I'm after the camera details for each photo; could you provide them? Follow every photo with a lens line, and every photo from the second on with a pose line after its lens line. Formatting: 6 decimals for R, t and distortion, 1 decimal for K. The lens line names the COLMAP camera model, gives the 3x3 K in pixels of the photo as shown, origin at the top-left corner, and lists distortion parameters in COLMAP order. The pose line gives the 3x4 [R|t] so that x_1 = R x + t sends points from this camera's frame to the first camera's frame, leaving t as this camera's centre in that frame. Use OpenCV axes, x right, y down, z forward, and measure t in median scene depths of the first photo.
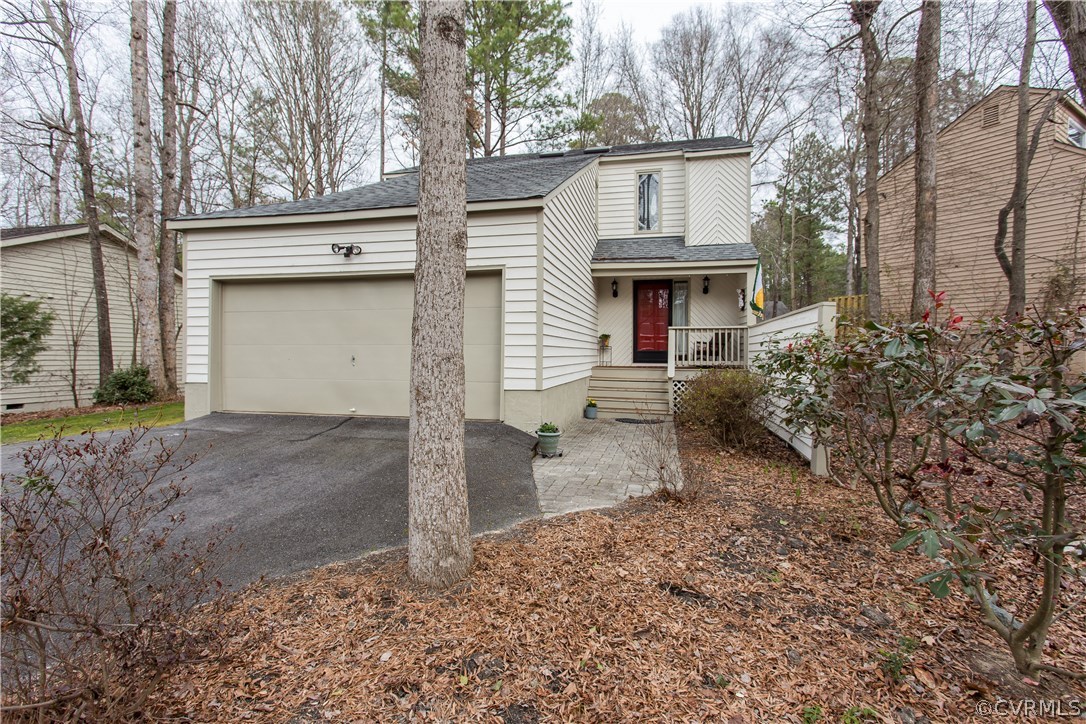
lens RADIAL K [[516.5, 0, 544.6], [0, 516.5, 363.4], [0, 0, 1]] dist [0.000489, 0.002581]
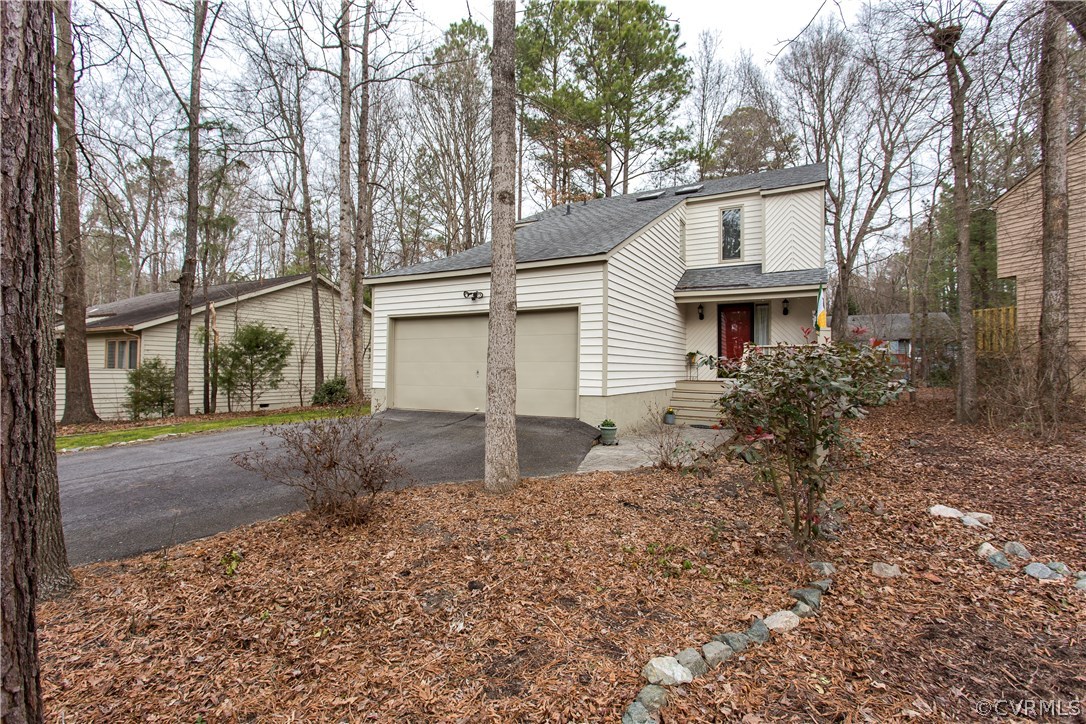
lens RADIAL K [[516.5, 0, 541.5], [0, 516.5, 365.5], [0, 0, 1]] dist [0.000489, 0.002581]
pose [[0.962142, 0.000547, -0.272547, 0.117452], [-0.008103, 0.999613, -0.026598, 0.005986], [0.272427, 0.027799, 0.961775, -0.196918]]
